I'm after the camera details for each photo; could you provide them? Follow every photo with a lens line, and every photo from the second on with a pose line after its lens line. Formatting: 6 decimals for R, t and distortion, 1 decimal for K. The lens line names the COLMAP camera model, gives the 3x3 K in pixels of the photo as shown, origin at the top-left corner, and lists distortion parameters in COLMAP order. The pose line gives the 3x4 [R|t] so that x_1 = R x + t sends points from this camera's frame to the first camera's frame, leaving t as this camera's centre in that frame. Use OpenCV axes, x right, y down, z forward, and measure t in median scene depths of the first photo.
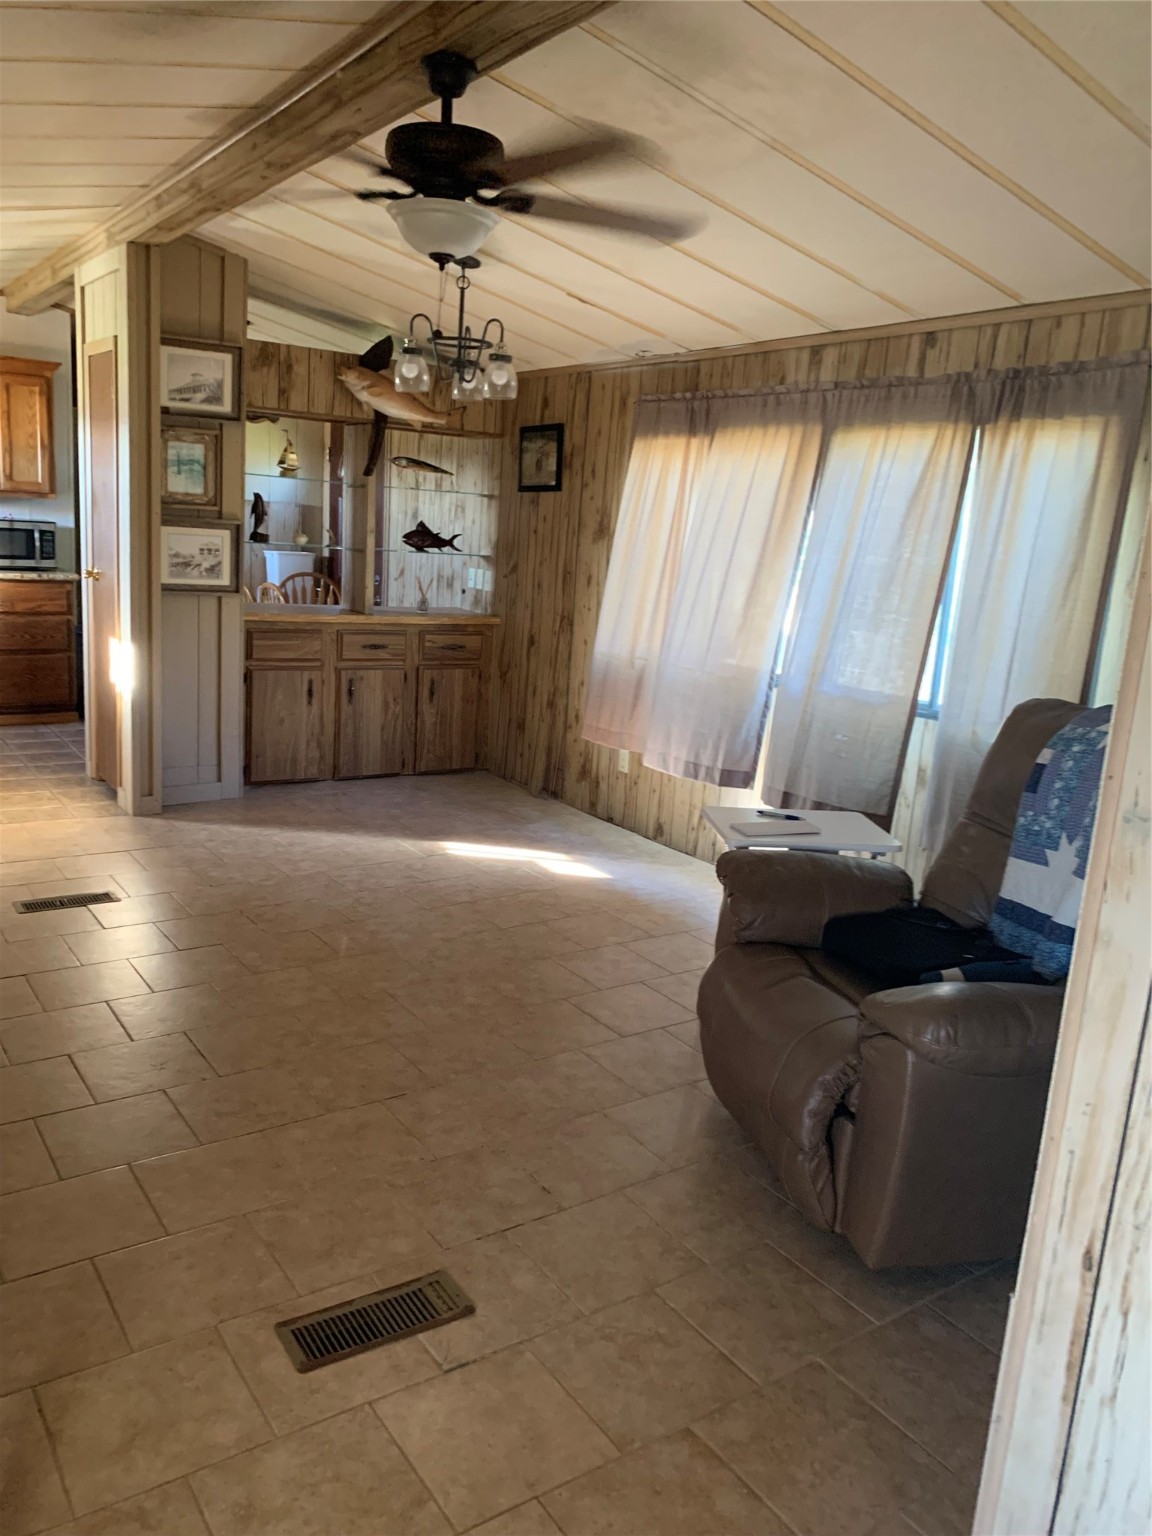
lens RADIAL K [[1175.8, 0, 576.0], [0, 1175.8, 768.0], [0, 0, 1]] dist [0.103673, -0.099733]
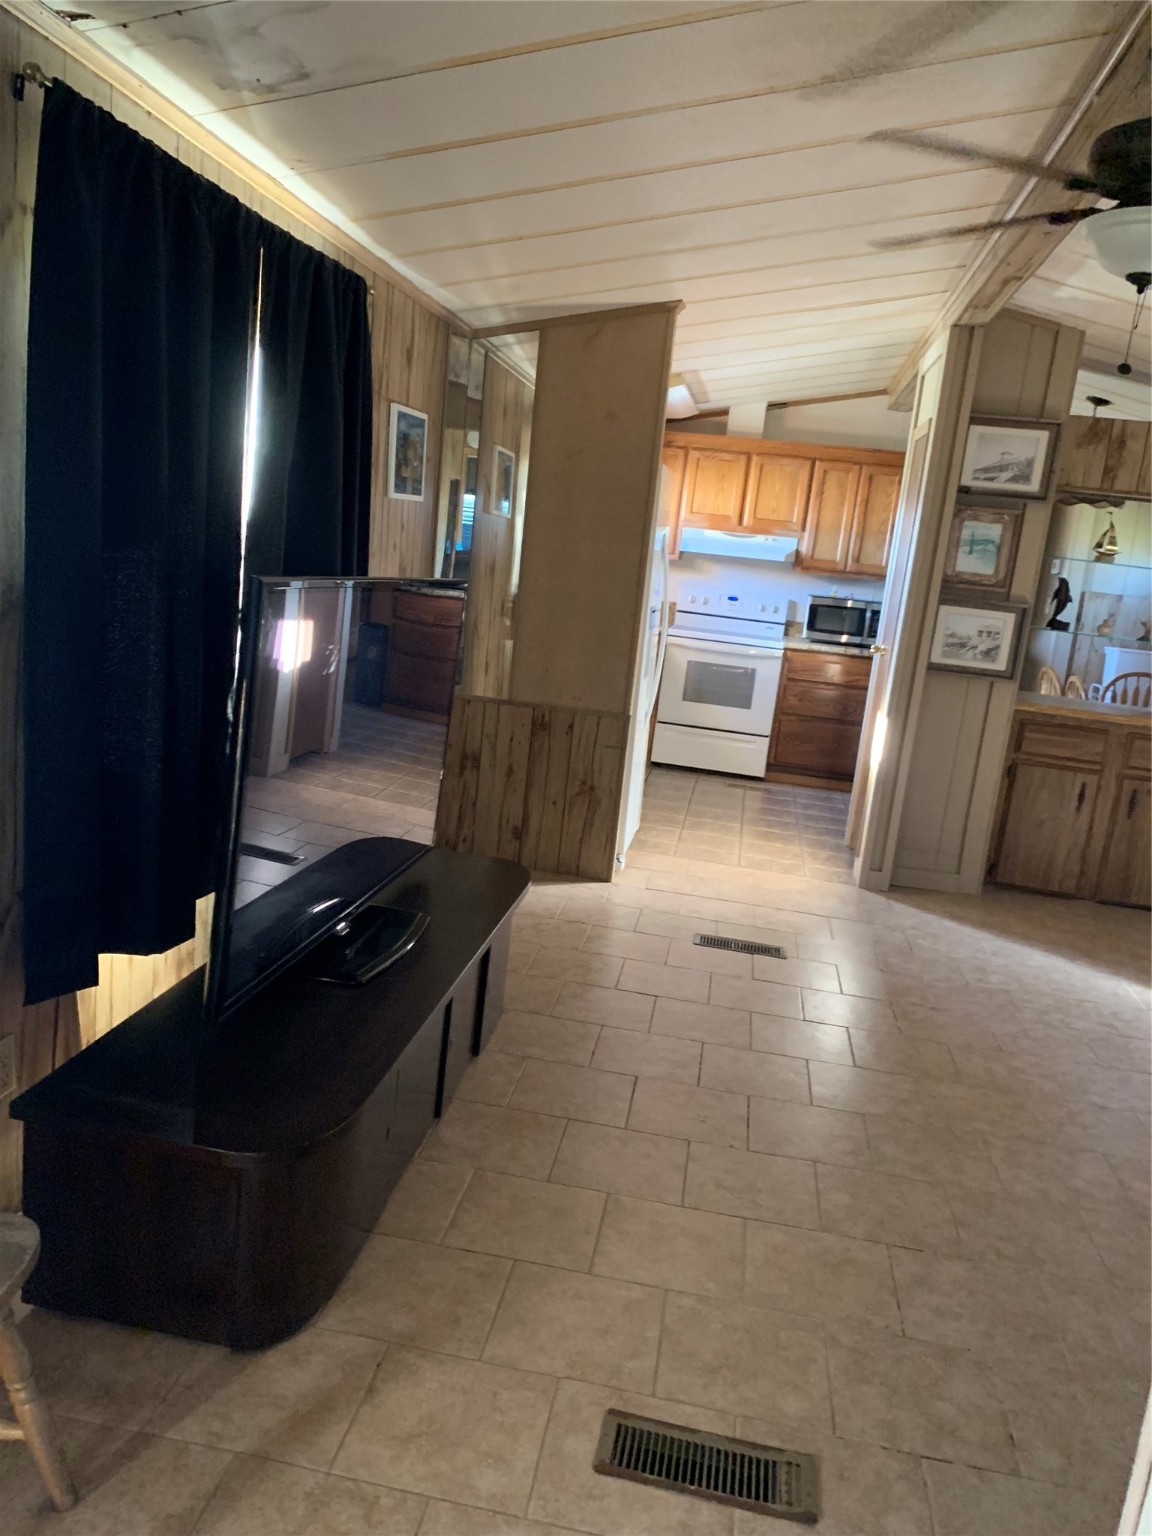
lens RADIAL K [[1191.0, 0, 576.0], [0, 1191.0, 768.0], [0, 0, 1]] dist [0.055981, -0.046602]
pose [[0.738362, 0.148007, -0.657963, 0.099831], [-0.201739, 0.979421, -0.006073, -0.004110], [0.643524, 0.137221, 0.753026, 0.078899]]
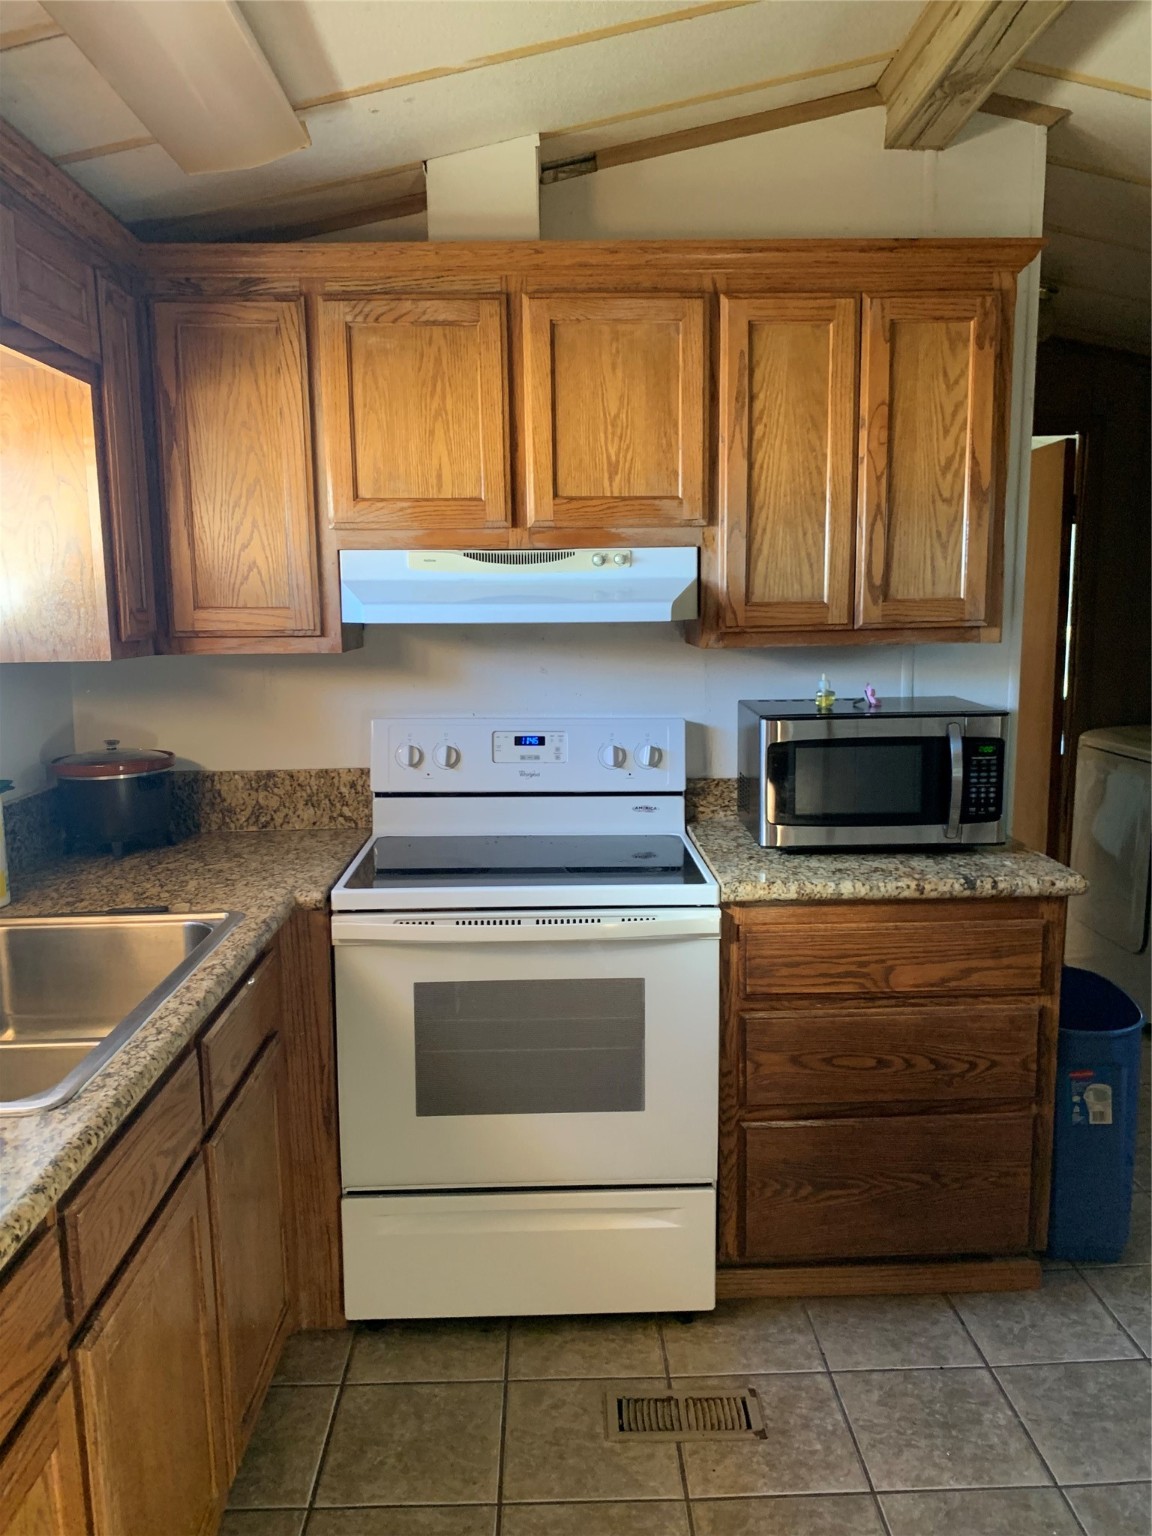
lens RADIAL K [[1175.8, 0, 576.0], [0, 1175.8, 768.0], [0, 0, 1]] dist [0.103673, -0.099733]
pose [[0.847354, 0.004085, -0.531013, -0.487240], [-0.044797, 0.996956, -0.063816, -0.220036], [0.529135, 0.077863, 0.844957, 0.890582]]
